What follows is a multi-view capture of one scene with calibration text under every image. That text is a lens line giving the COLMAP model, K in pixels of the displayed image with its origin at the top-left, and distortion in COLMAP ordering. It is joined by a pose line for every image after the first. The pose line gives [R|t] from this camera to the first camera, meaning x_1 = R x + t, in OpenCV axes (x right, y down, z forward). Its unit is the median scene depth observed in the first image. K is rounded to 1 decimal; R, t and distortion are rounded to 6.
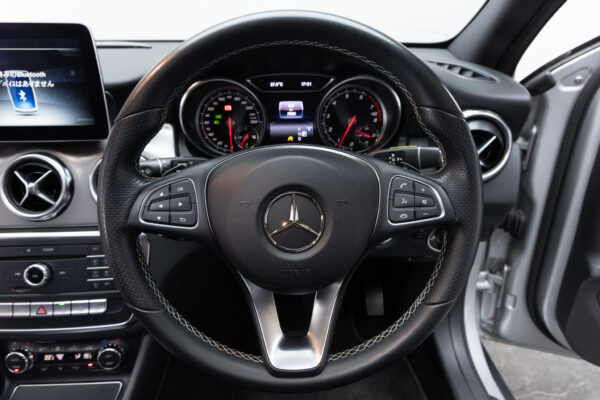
lens RADIAL K [[404.1, 0, 303.5], [0, 404.1, 202.0], [0, 0, 1]] dist [0.028363, -0.011235]
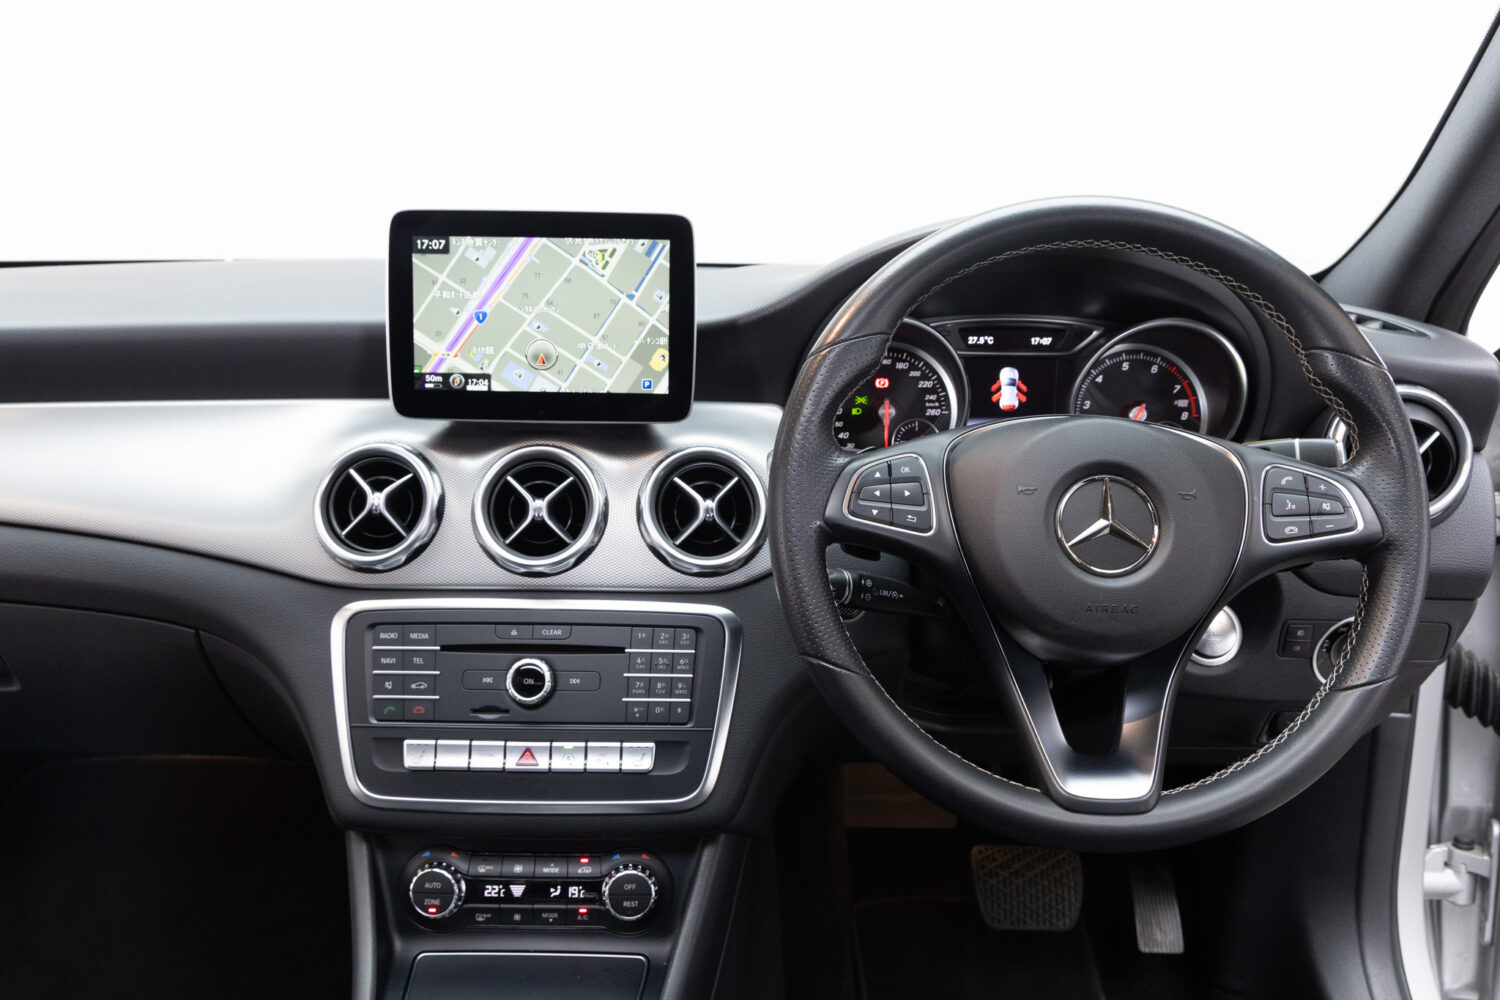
lens RADIAL K [[1341.9, 0, 762.0], [0, 1341.9, 486.8], [0, 0, 1]] dist [-0.007929, 0.020303]
pose [[0.999318, 0.024899, -0.027269, -0.303582], [-0.030920, 0.967932, -0.249301, 0.318805], [0.020187, 0.249974, 0.968042, -0.580802]]
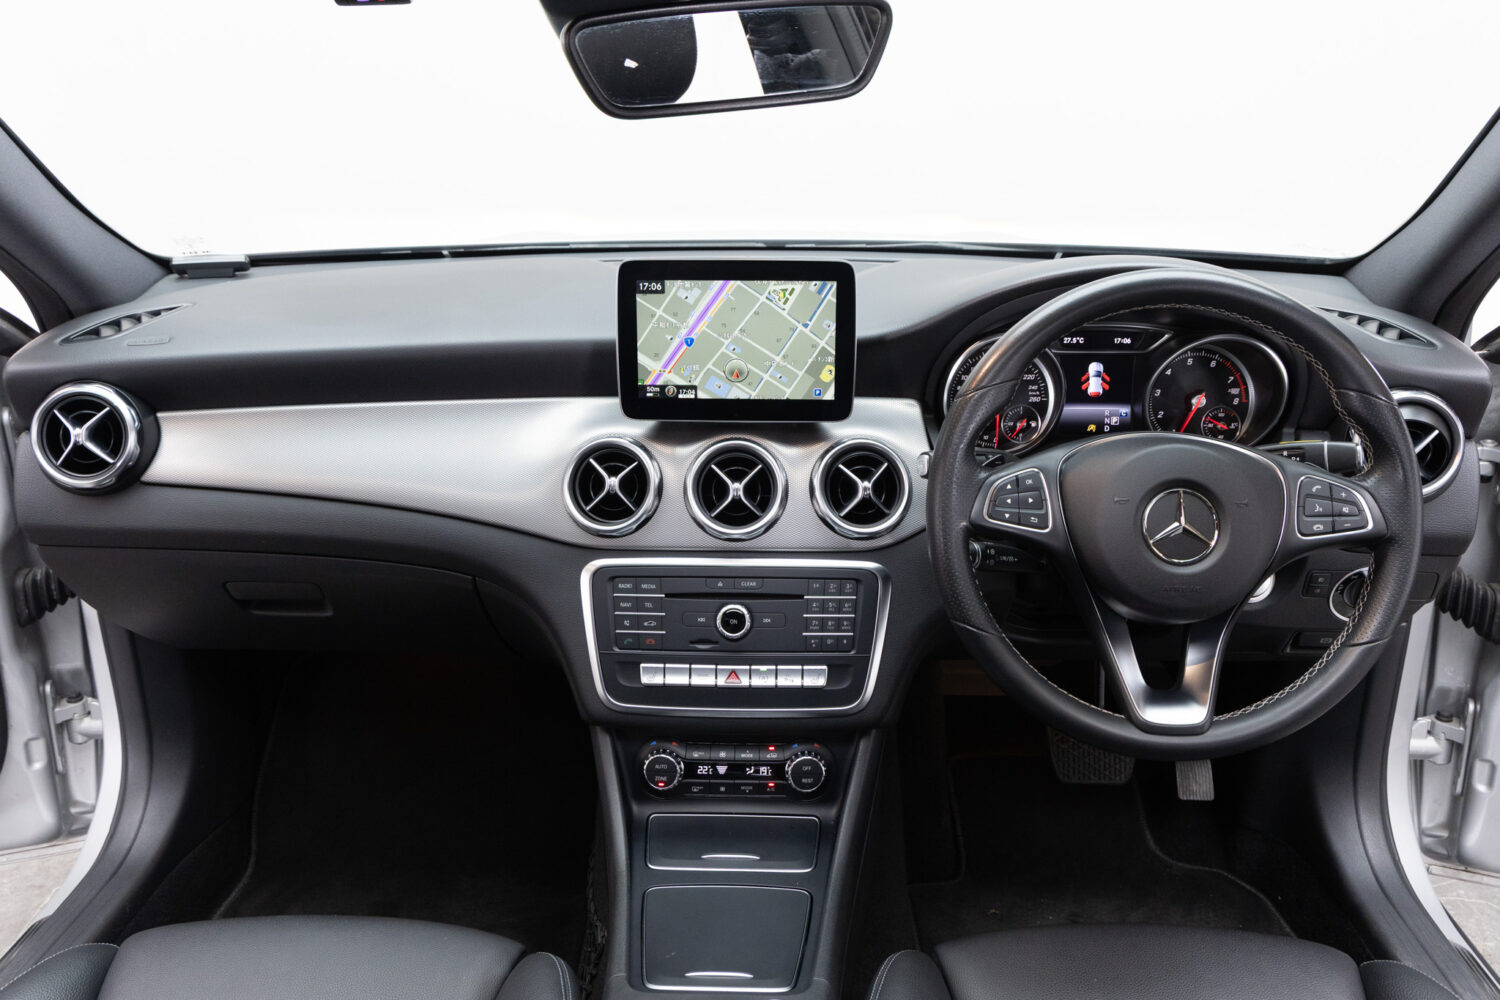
lens RADIAL K [[1264.3, 0, 764.6], [0, 1264.3, 490.3], [0, 0, 1]] dist [-0.014538, 0.016352]
pose [[0.997949, 0.025947, -0.058522, -0.447198], [-0.032753, 0.992411, -0.118523, 0.191627], [0.055003, 0.120197, 0.991225, -0.968324]]
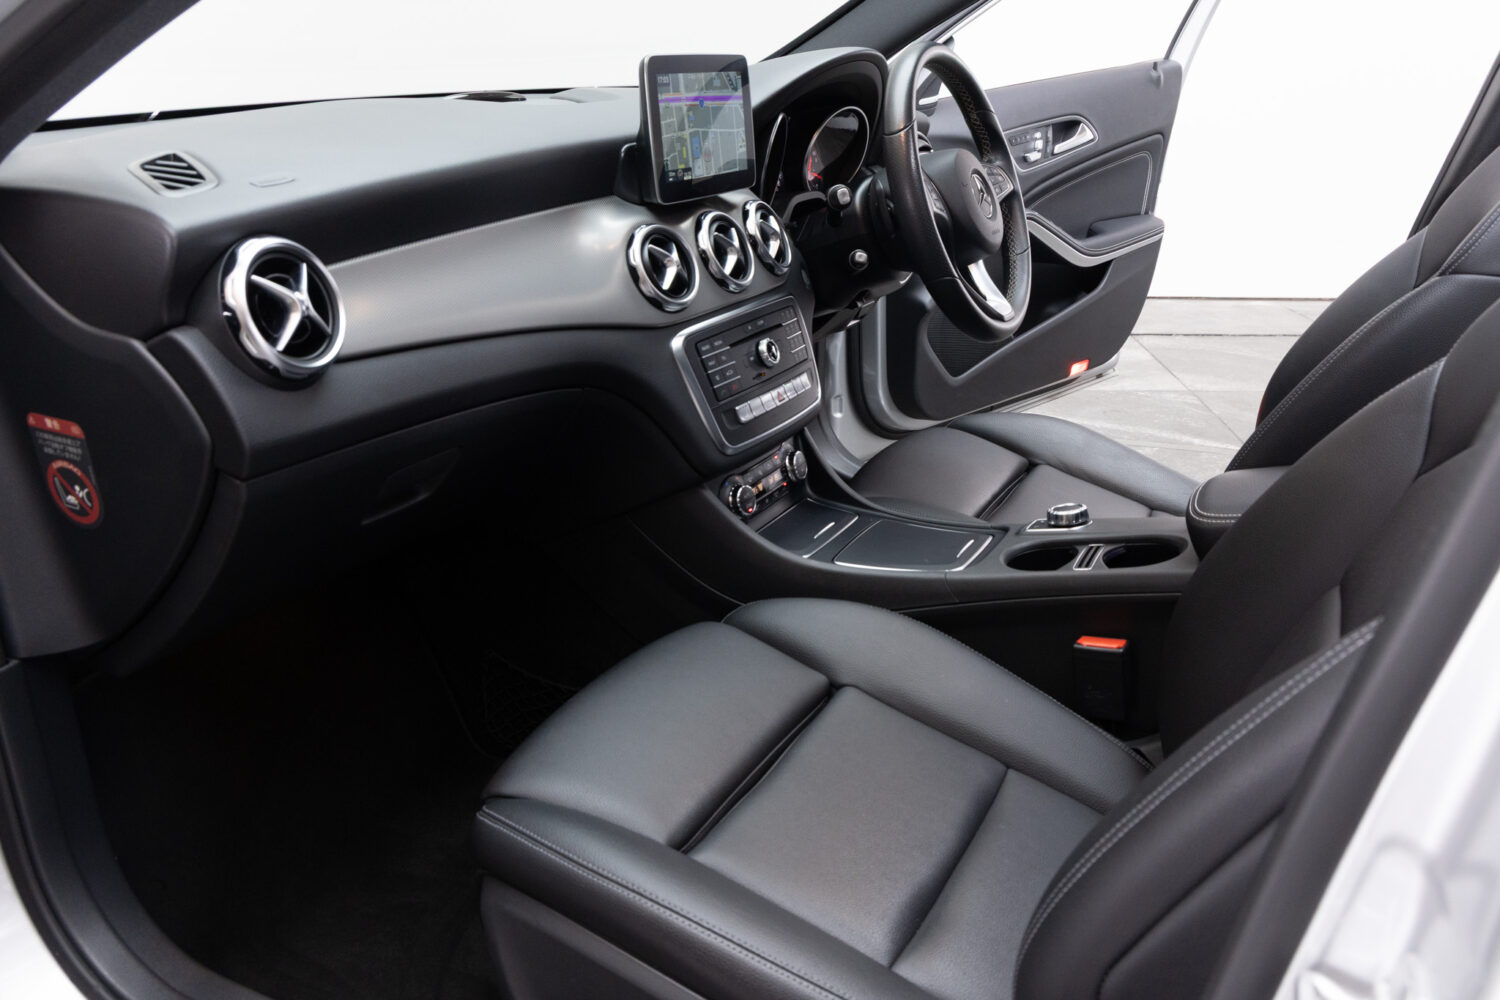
lens RADIAL K [[1213.6, 0, 754.3], [0, 1213.6, 493.6], [0, 0, 1]] dist [-0.004494, 0.001685]
pose [[0.492085, -0.296296, 0.818572, -2.514374], [0.363570, 0.924315, 0.116011, 0.135397], [-0.790992, 0.240521, 0.562566, -0.255308]]
